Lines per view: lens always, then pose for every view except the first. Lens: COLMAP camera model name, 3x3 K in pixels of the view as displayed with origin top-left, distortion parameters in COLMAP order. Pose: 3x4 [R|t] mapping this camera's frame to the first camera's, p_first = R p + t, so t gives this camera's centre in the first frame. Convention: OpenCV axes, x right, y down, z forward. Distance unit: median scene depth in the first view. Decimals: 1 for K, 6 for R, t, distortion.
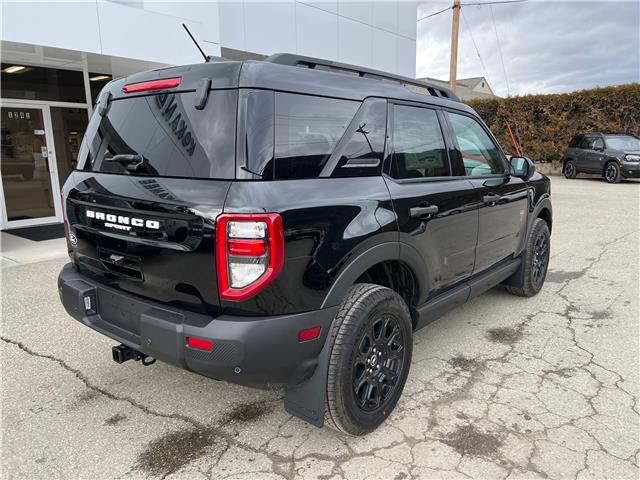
lens RADIAL K [[478.6, 0, 319.7], [0, 478.6, 234.8], [0, 0, 1]] dist [0.076319, -0.076370]
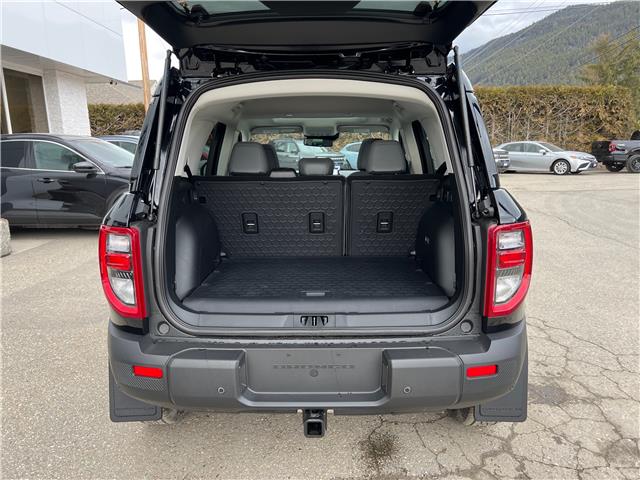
lens RADIAL K [[478.6, 0, 319.1], [0, 478.6, 232.5], [0, 0, 1]] dist [0.074962, -0.076195]
pose [[0.787186, -0.112730, 0.606325, -0.680326], [0.119107, 0.992432, 0.029881, -0.065156], [-0.605105, 0.048696, 0.794655, 0.301022]]
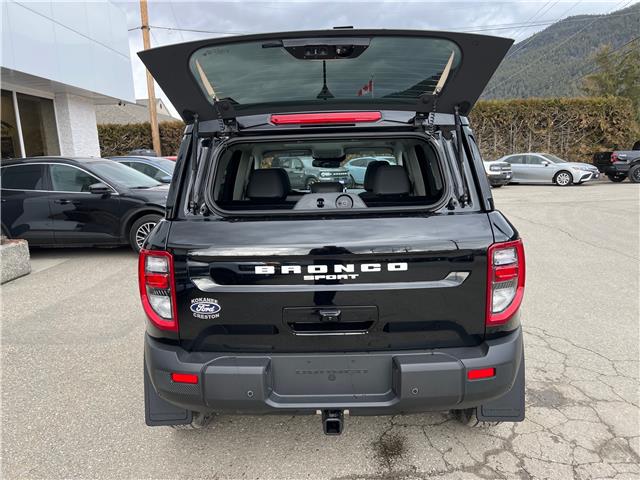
lens RADIAL K [[478.6, 0, 320.0], [0, 478.6, 240.0], [0, 0, 1]] dist [0.075799, -0.075913]
pose [[0.789795, -0.117129, 0.602084, -0.739524], [0.134755, 0.990750, 0.015973, -0.078337], [-0.598386, 0.068518, 0.798273, 0.246835]]
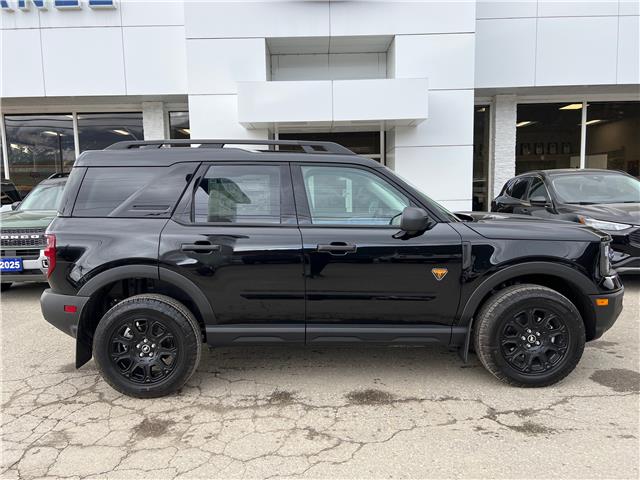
lens RADIAL K [[478.1, 0, 319.1], [0, 478.1, 237.2], [0, 0, 1]] dist [0.073652, -0.088311]
pose [[0.632748, 0.075035, -0.770714, 1.269621], [-0.128033, 0.991733, -0.008560, -0.095273], [0.763700, 0.104093, 0.637124, 0.390680]]
